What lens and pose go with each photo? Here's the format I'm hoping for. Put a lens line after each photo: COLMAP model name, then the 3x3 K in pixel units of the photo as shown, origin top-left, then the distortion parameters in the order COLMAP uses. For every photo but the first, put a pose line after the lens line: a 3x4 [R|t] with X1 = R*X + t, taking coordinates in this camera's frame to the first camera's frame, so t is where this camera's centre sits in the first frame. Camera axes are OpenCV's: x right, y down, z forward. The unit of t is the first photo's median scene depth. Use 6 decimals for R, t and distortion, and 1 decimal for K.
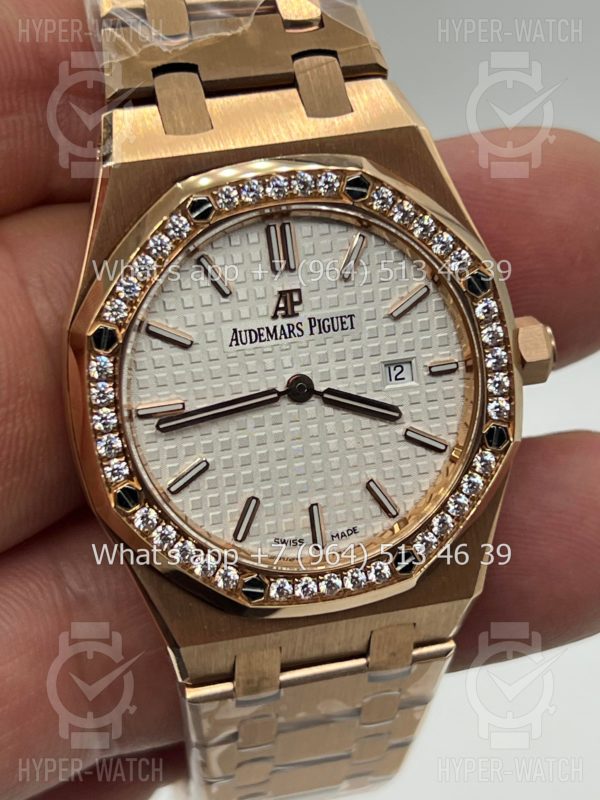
lens RADIAL K [[1941.0, 0, 300.0], [0, 1941.0, 400.0], [0, 0, 1]] dist [0.327871, 0.024385]
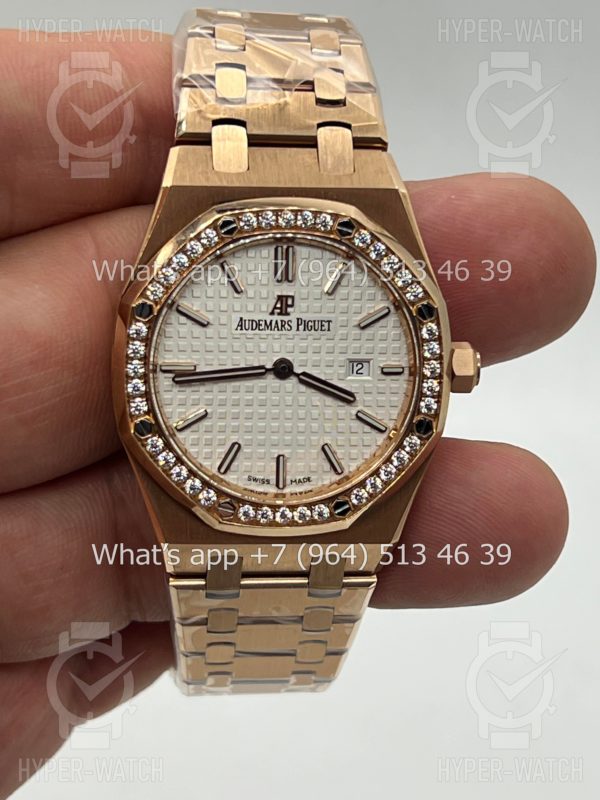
lens RADIAL K [[1941.0, 0, 300.0], [0, 1941.0, 400.0], [0, 0, 1]] dist [0.327871, 0.024385]
pose [[0.985373, 0.151403, -0.078215, 0.120599], [-0.151886, 0.988398, -0.000234, 0.014162], [0.077272, 0.012111, 0.996936, -0.345829]]
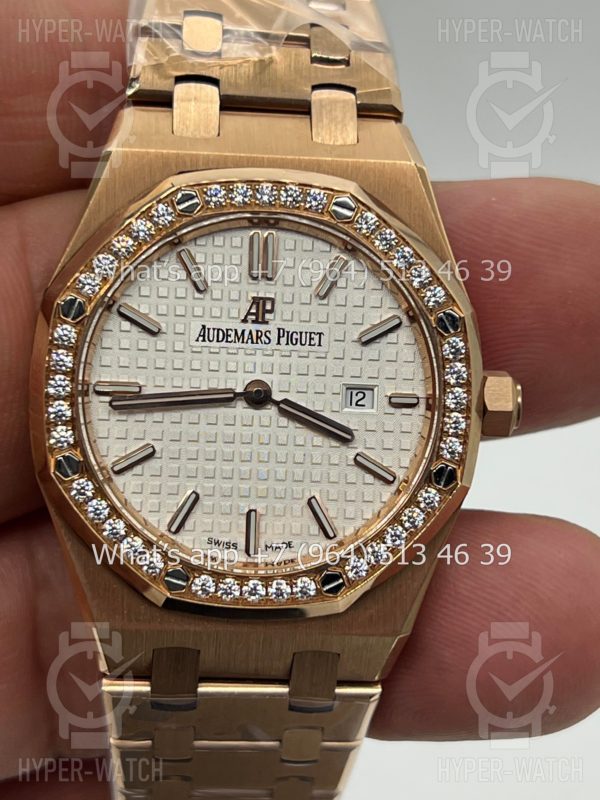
lens RADIAL K [[1941.0, 0, 300.0], [0, 1941.0, 400.0], [0, 0, 1]] dist [0.327871, 0.024385]
pose [[0.978629, 0.157627, -0.132057, 0.156385], [-0.173366, 0.977810, -0.117607, 0.112811], [0.110588, 0.137987, 0.984241, 0.001954]]
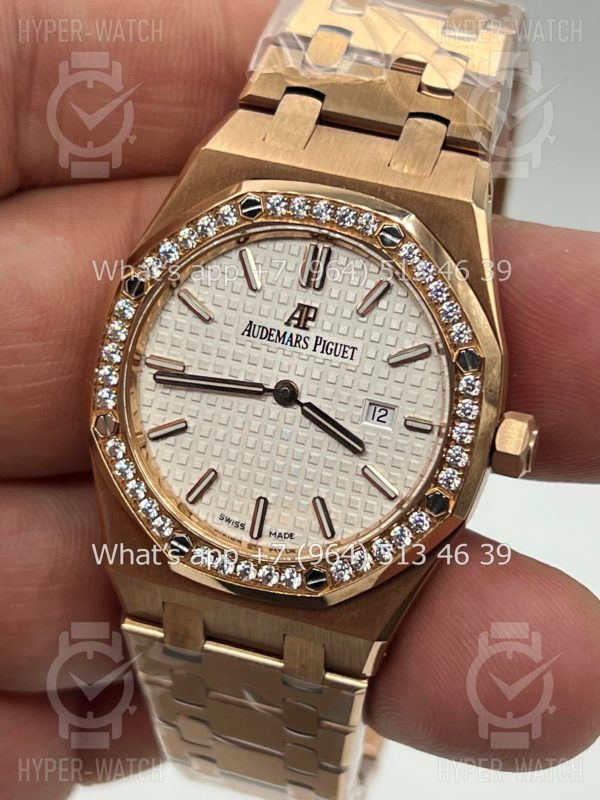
lens RADIAL K [[1941.0, 0, 300.0], [0, 1941.0, 400.0], [0, 0, 1]] dist [0.327871, 0.024385]
pose [[0.848858, 0.344103, -0.401289, 0.446820], [-0.369622, 0.929064, 0.014795, -0.021360], [0.377914, 0.135766, 0.915832, 0.001121]]
